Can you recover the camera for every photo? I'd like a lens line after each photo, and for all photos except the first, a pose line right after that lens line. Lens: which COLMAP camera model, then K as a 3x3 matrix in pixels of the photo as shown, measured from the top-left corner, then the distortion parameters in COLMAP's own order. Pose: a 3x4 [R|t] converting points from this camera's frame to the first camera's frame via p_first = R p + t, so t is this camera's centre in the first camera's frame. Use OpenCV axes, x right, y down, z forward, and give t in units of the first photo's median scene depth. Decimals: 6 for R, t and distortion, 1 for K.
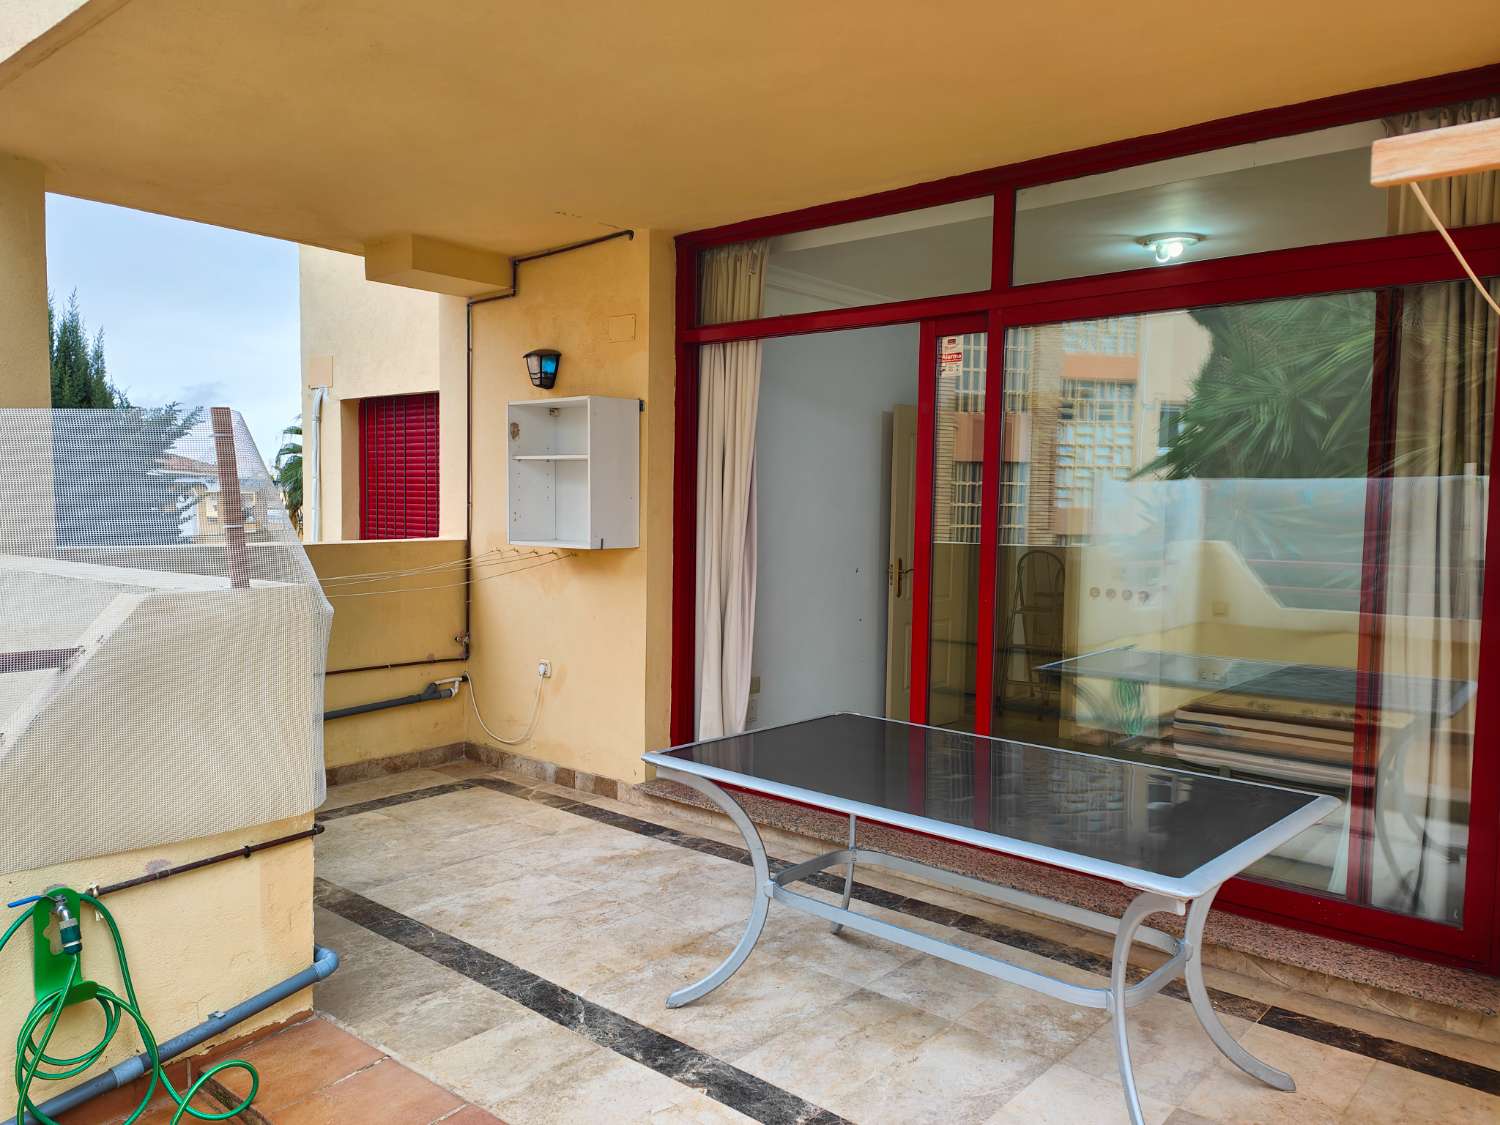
lens RADIAL K [[1081.3, 0, 719.6], [0, 1081.3, 556.6], [0, 0, 1]] dist [0.090713, -0.098272]
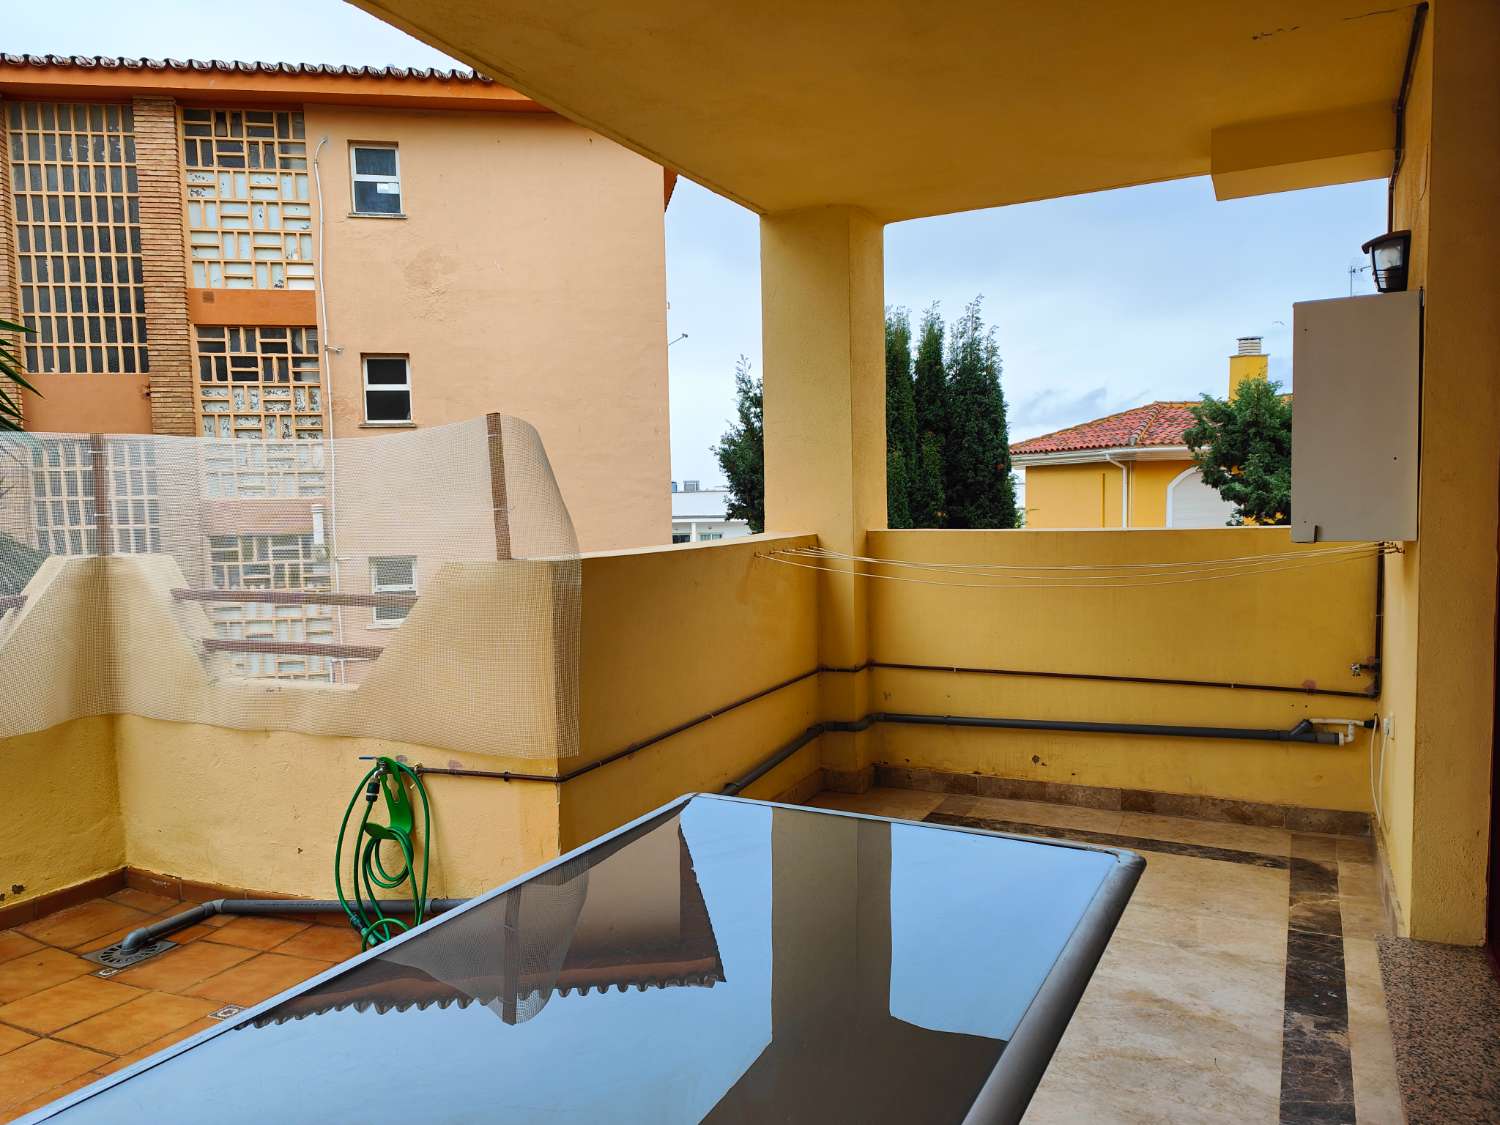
lens RADIAL K [[1081.3, 0, 719.6], [0, 1081.3, 556.6], [0, 0, 1]] dist [0.090713, -0.098272]
pose [[0.245409, 0.031867, -0.968896, 0.385457], [-0.023723, 0.999358, 0.026860, -0.005750], [0.969129, 0.016394, 0.246007, 0.456200]]
